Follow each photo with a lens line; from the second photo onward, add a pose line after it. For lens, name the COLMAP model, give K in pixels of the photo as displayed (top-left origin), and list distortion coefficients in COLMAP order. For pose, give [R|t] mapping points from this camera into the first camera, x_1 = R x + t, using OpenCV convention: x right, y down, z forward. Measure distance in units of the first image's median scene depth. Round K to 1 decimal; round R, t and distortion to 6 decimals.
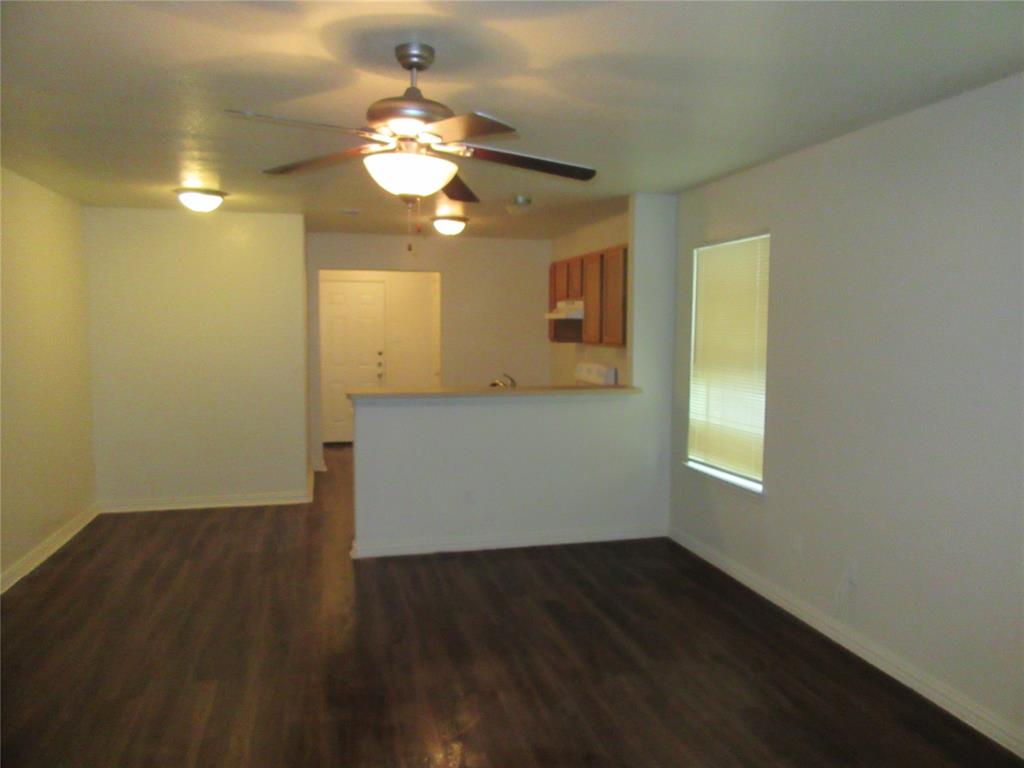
lens RADIAL K [[752.1, 0, 506.2], [0, 752.1, 387.7], [0, 0, 1]] dist [0.002489, -0.009679]
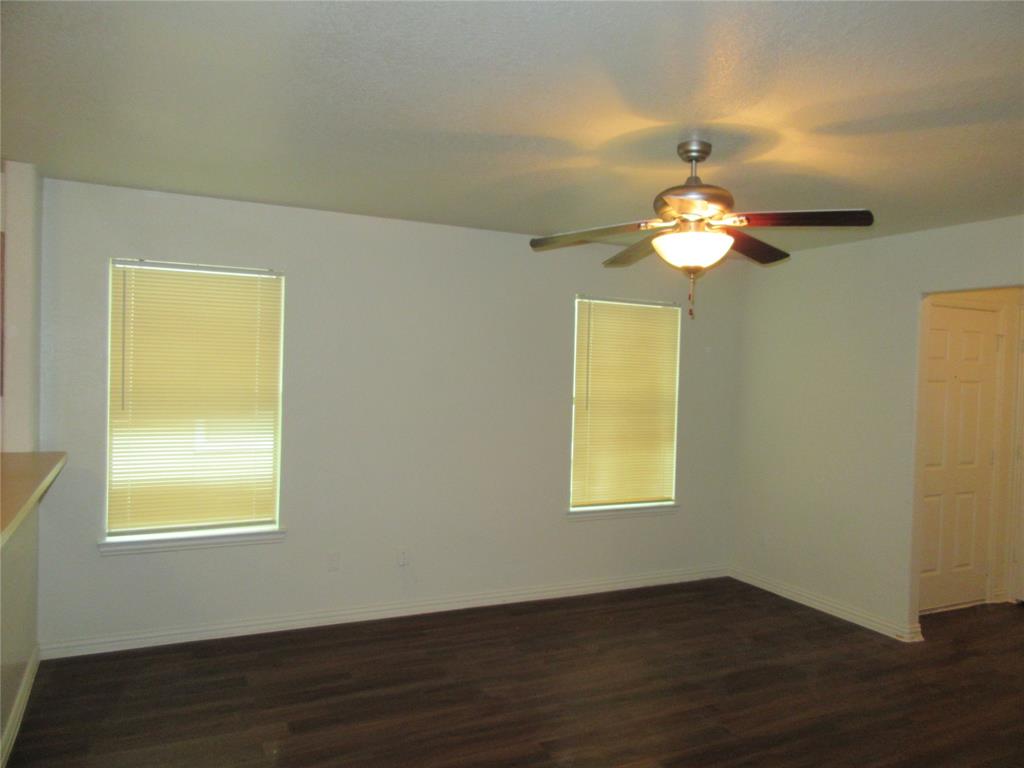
lens RADIAL K [[752.1, 0, 506.2], [0, 752.1, 387.7], [0, 0, 1]] dist [0.002489, -0.009679]
pose [[-0.214945, -0.028897, 0.976199, -0.723505], [0.048694, 0.998002, 0.040264, -0.079970], [-0.975412, 0.056190, -0.213108, 0.927883]]
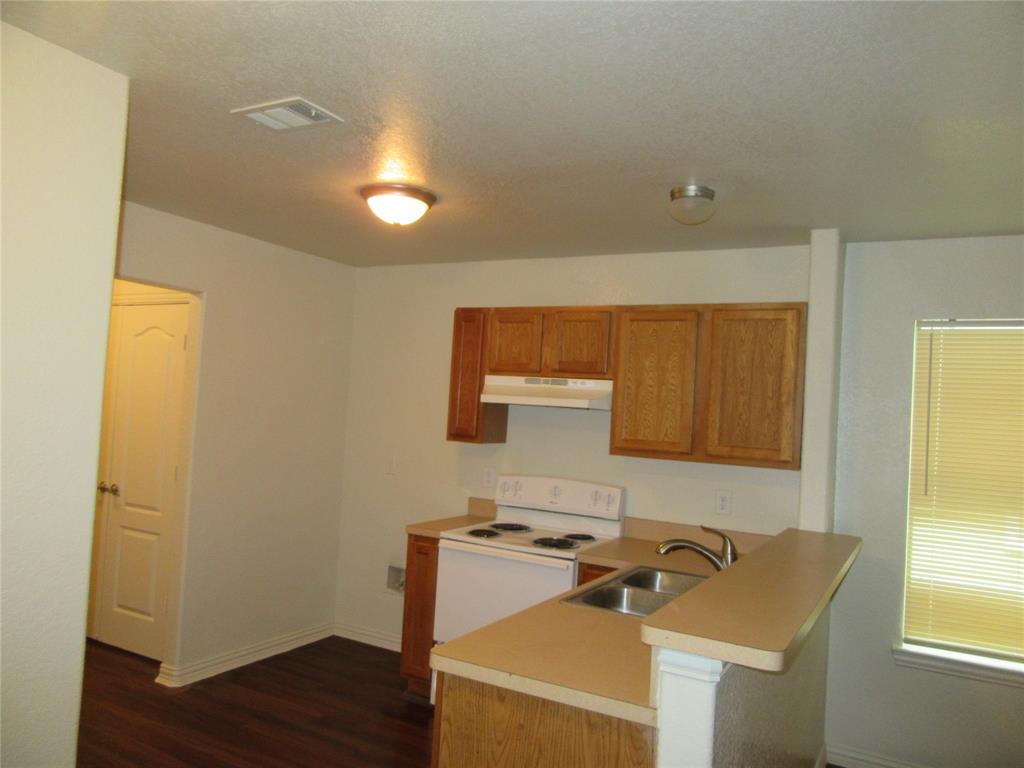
lens RADIAL K [[752.1, 0, 506.2], [0, 752.1, 387.7], [0, 0, 1]] dist [0.002489, -0.009679]
pose [[0.682328, 0.059723, 0.728603, -0.597732], [0.001158, 0.996568, -0.082772, -0.086741], [-0.731046, 0.057321, 0.679917, 0.972360]]
